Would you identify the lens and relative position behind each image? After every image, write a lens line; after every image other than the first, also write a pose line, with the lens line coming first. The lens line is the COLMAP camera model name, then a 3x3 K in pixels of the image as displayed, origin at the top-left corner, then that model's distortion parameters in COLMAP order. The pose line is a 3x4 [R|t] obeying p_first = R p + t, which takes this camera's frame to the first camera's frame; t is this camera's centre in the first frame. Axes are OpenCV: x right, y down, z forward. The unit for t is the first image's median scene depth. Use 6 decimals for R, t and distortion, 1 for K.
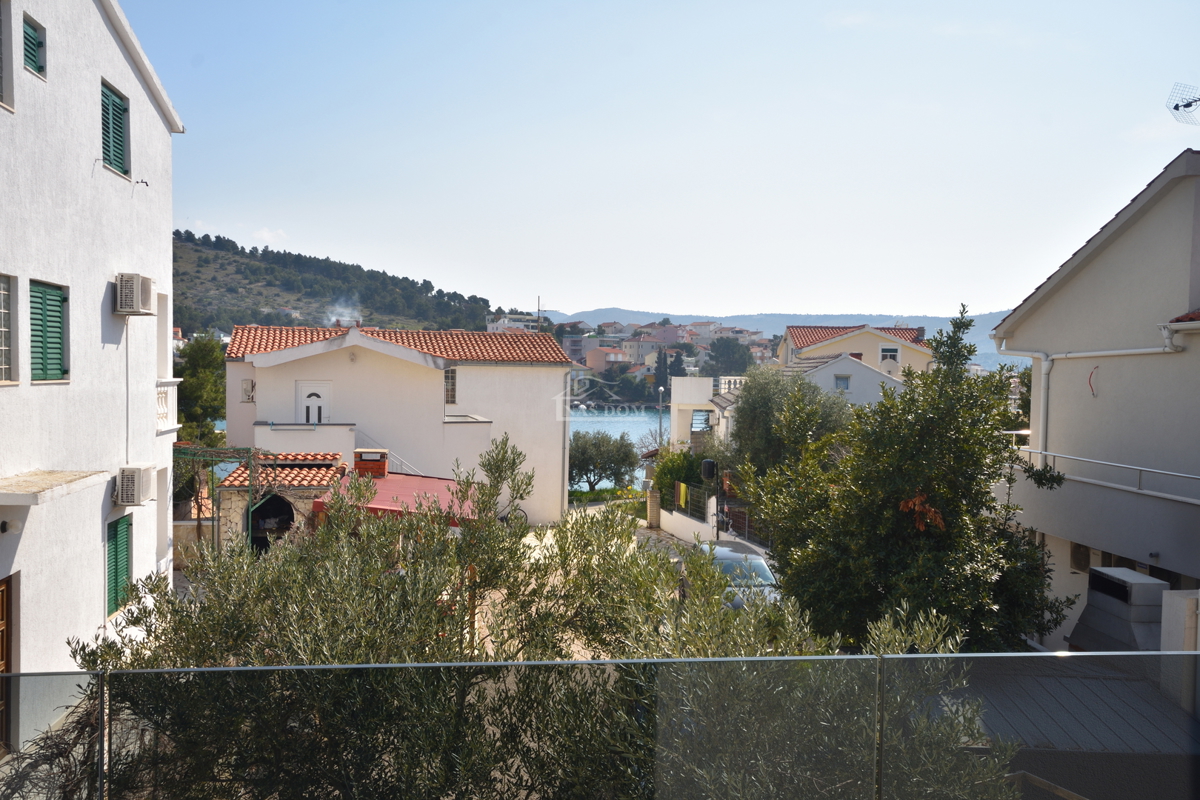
lens RADIAL K [[975.6, 0, 594.3], [0, 975.6, 423.1], [0, 0, 1]] dist [0.029576, 0.003605]
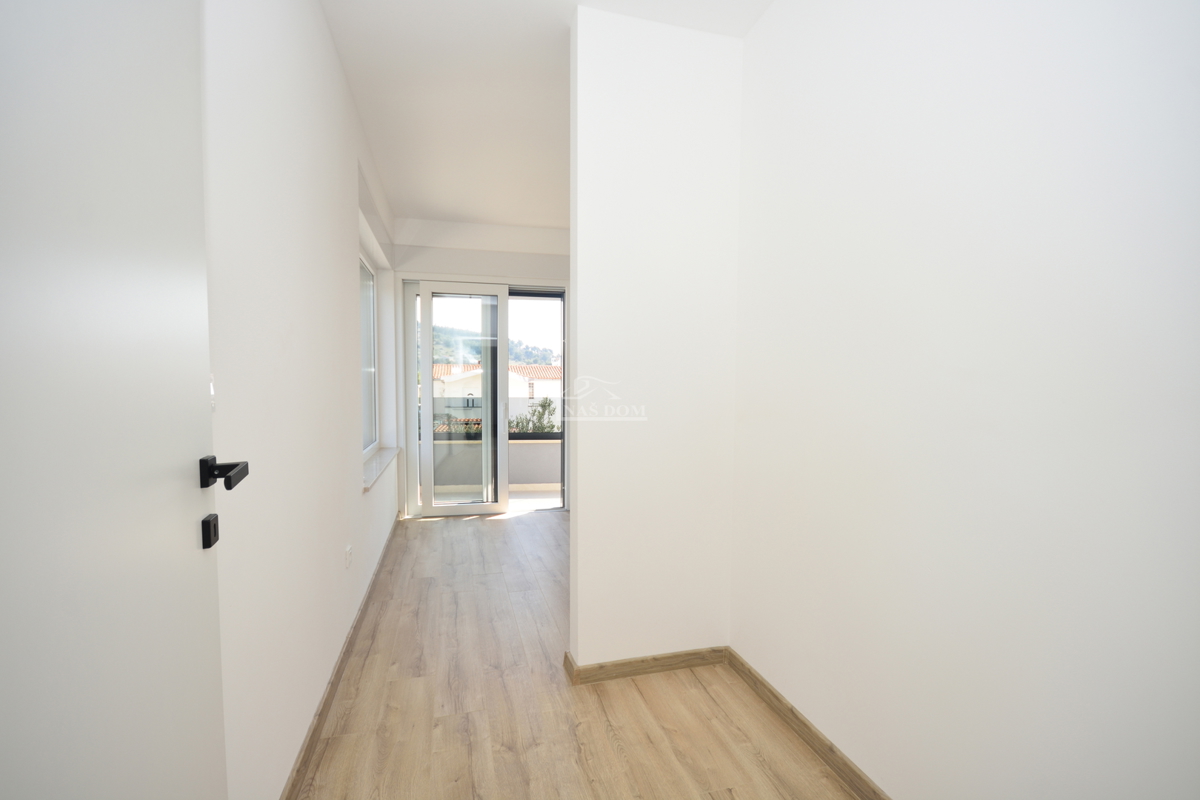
lens RADIAL K [[525.4, 0, 597.9], [0, 525.4, 409.4], [0, 0, 1]] dist [0.000161, -0.006159]
pose [[0.999694, -0.007762, -0.023503, 0.037438], [0.007470, 0.999894, -0.012488, 0.026342], [0.023597, 0.012309, 0.999646, -0.226077]]
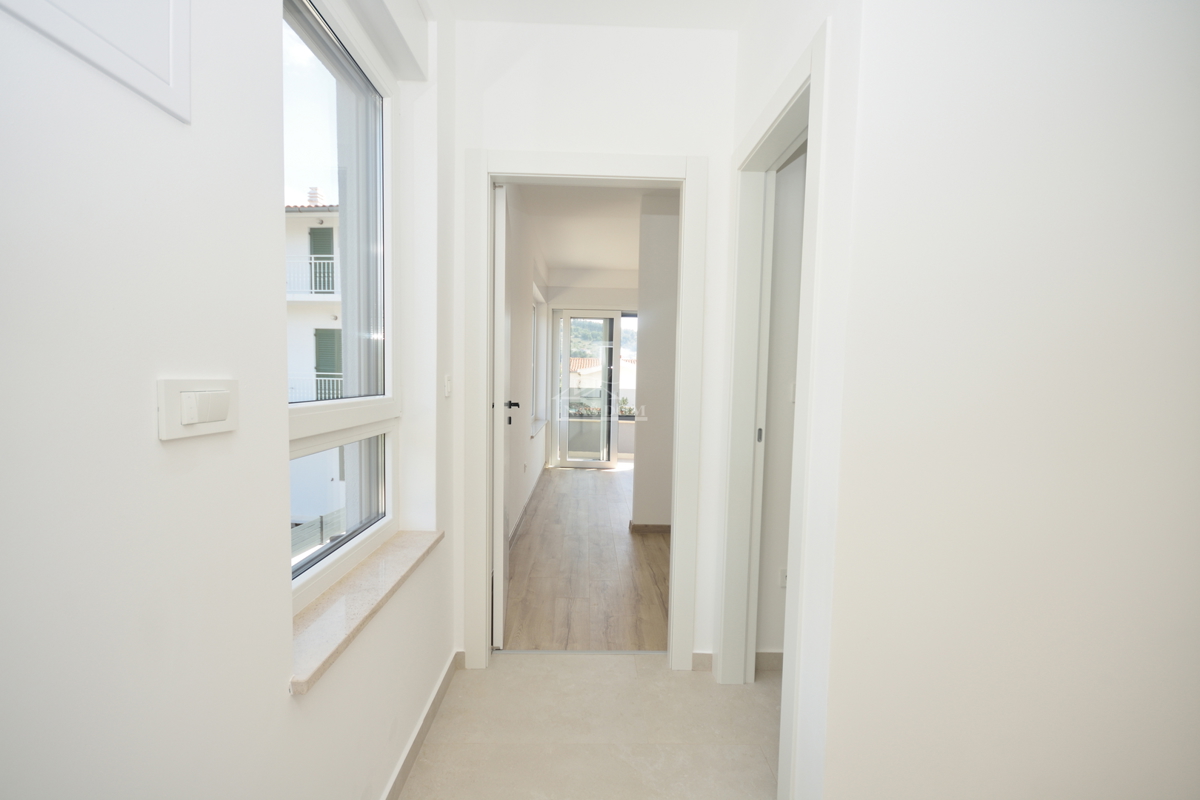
lens RADIAL K [[525.4, 0, 590.6], [0, 525.4, 403.9], [0, 0, 1]] dist [0.000161, -0.006159]
pose [[0.958468, 0.022918, -0.284277, 0.069008], [-0.025979, 0.999638, -0.007002, 0.030308], [0.284014, 0.014097, 0.958717, -0.316978]]
